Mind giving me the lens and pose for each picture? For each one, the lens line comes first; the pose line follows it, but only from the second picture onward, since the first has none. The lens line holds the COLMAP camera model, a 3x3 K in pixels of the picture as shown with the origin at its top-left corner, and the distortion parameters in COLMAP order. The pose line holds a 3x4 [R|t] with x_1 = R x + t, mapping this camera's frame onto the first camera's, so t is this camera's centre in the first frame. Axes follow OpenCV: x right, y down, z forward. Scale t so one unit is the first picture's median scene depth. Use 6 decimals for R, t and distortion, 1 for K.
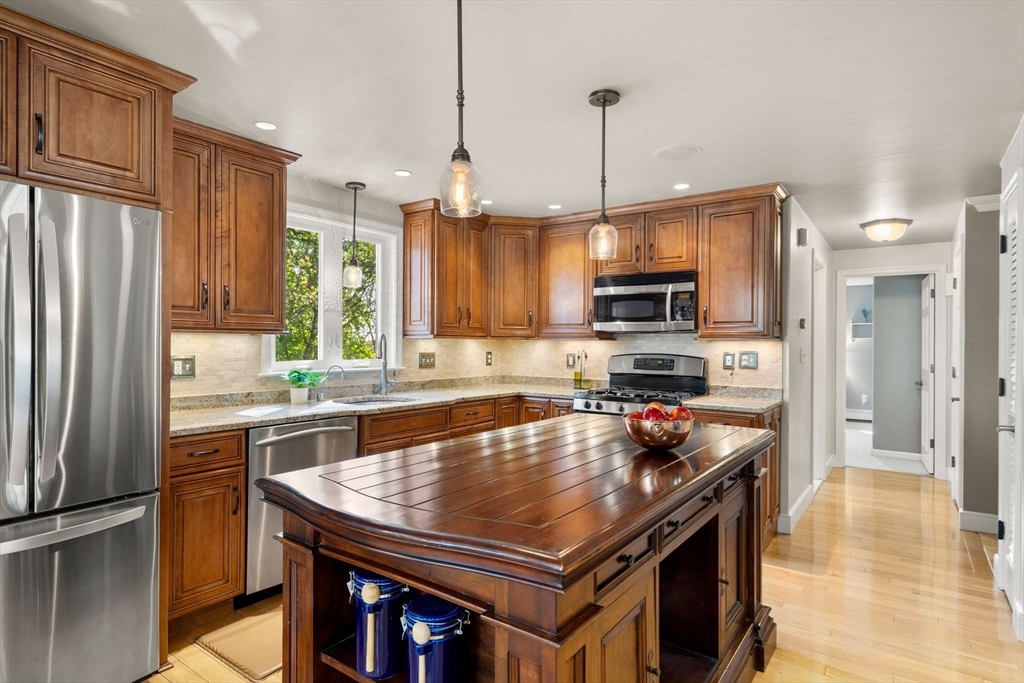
lens RADIAL K [[561.9, 0, 514.3], [0, 561.9, 346.0], [0, 0, 1]] dist [-0.000682, -0.000686]
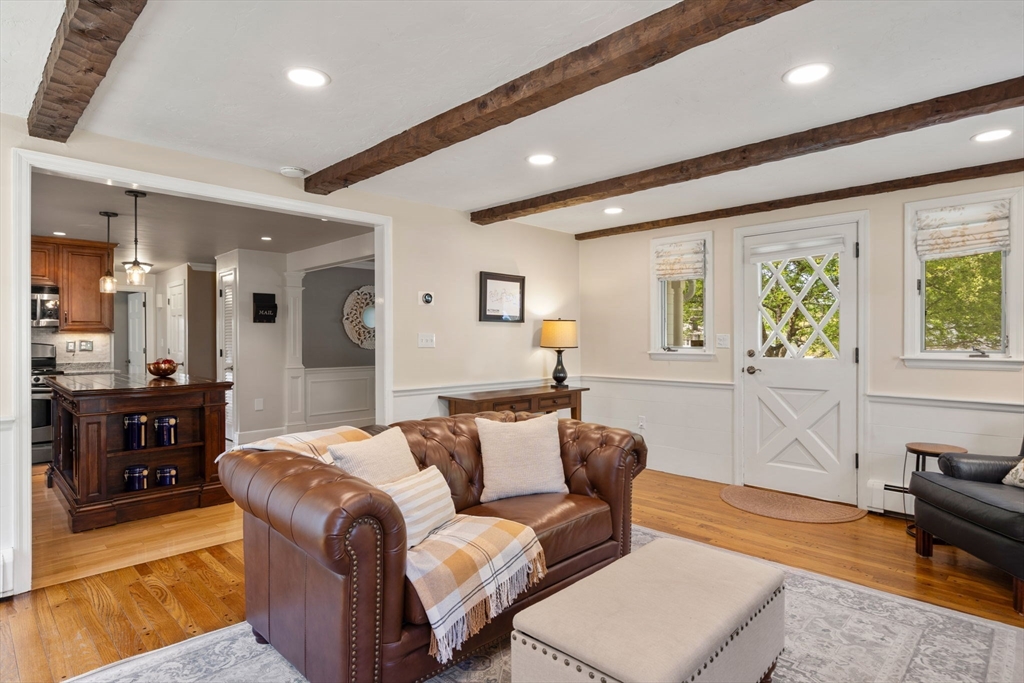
lens RADIAL K [[561.9, 0, 514.0], [0, 561.9, 341.1], [0, 0, 1]] dist [-0.000682, -0.000686]
pose [[0.168997, -0.005335, 0.985602, -0.938508], [0.007812, 0.999961, 0.004073, 0.015306], [-0.985586, 0.007011, 0.169032, -0.458399]]
